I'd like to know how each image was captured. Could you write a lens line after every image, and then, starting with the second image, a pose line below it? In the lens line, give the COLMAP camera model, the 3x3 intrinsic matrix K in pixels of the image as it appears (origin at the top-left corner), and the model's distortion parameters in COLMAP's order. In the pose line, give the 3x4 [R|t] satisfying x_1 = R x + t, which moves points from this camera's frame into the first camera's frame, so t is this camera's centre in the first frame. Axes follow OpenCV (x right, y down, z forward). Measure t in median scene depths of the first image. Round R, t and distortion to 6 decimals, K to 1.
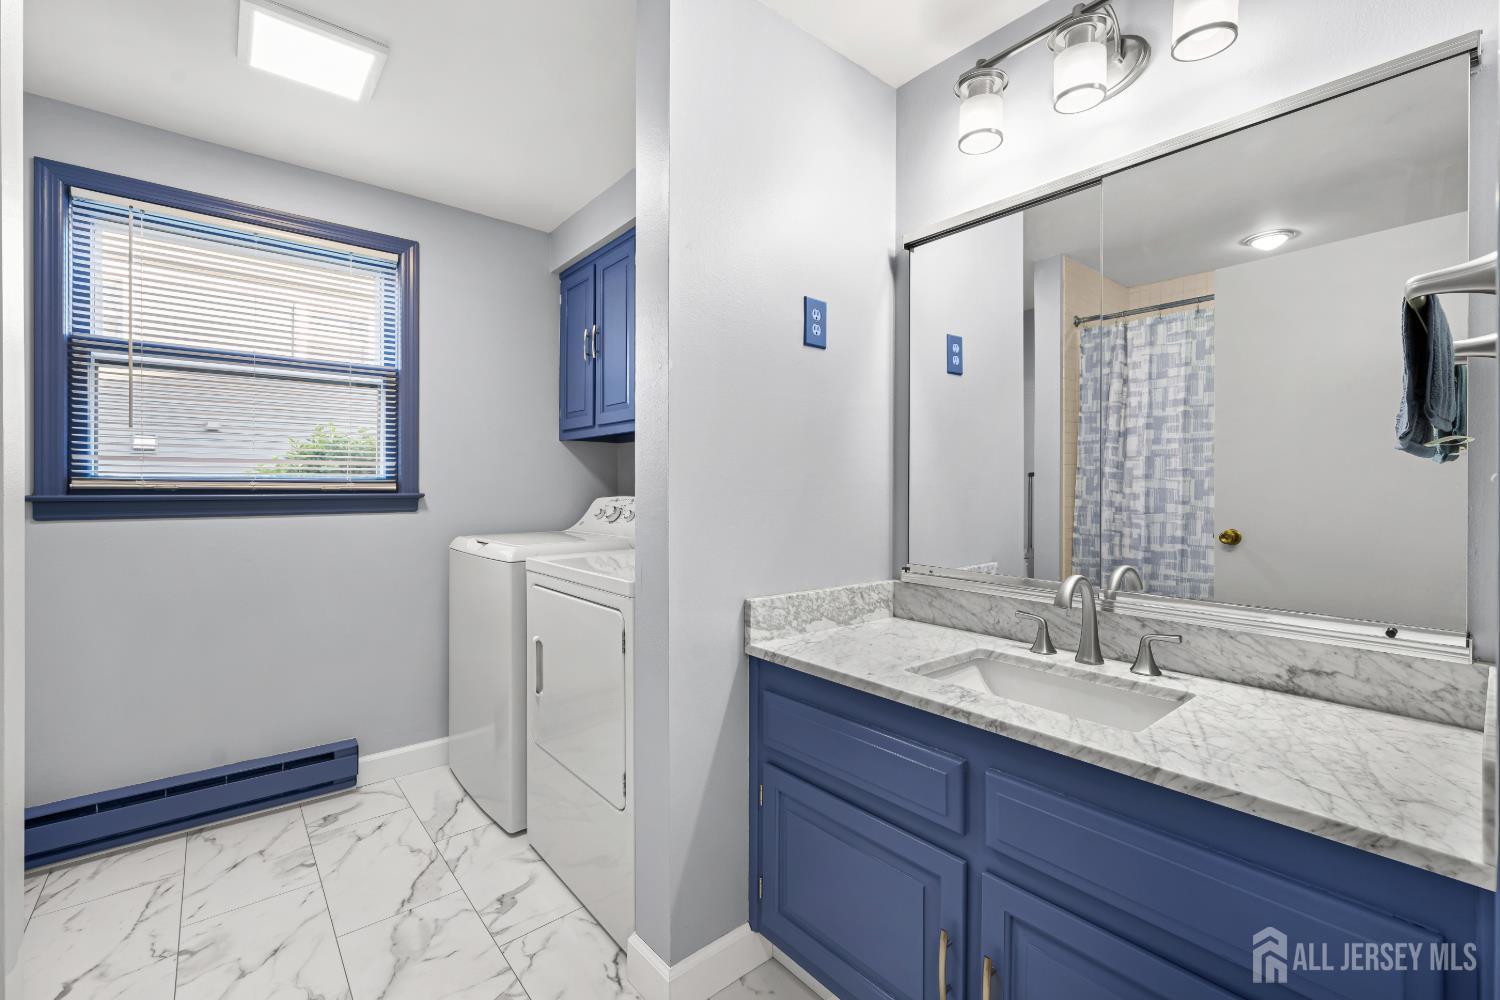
lens RADIAL K [[635.6, 0, 750.0], [0, 635.6, 500.0], [0, 0, 1]] dist [-0.003565, -0.000319]
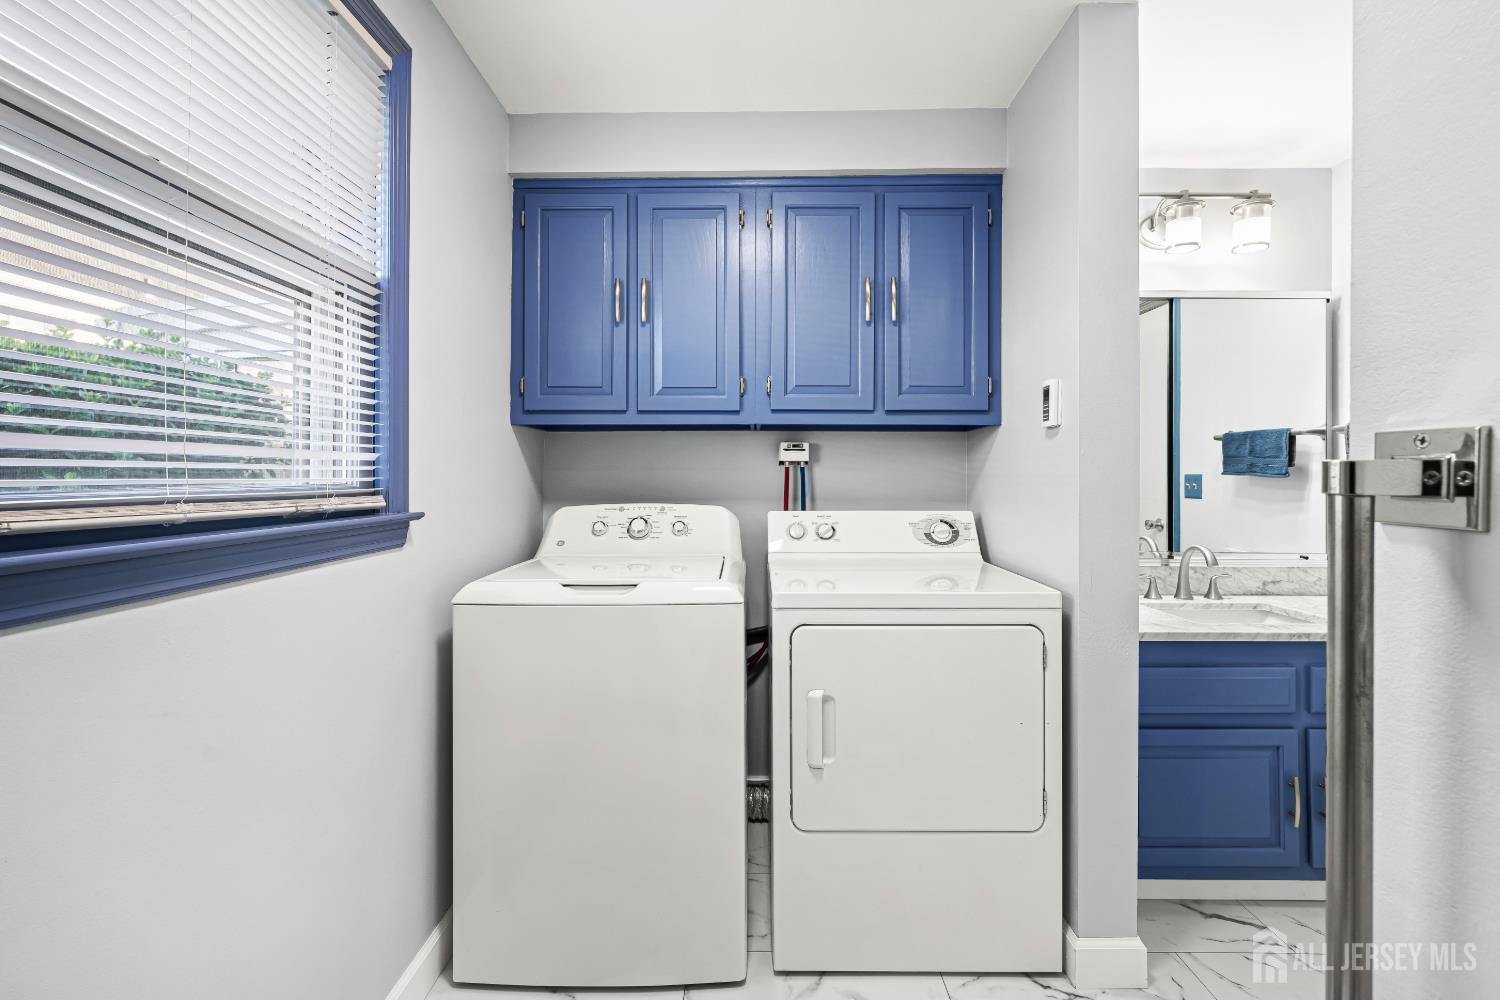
lens RADIAL K [[616.4, 0, 746.7], [0, 616.4, 491.6], [0, 0, 1]] dist [0.002509, 0.000450]
pose [[0.650335, -0.021104, 0.759355, -1.326372], [0.018554, 0.999757, 0.011895, -0.052569], [-0.759421, 0.006354, 0.650568, 0.799676]]
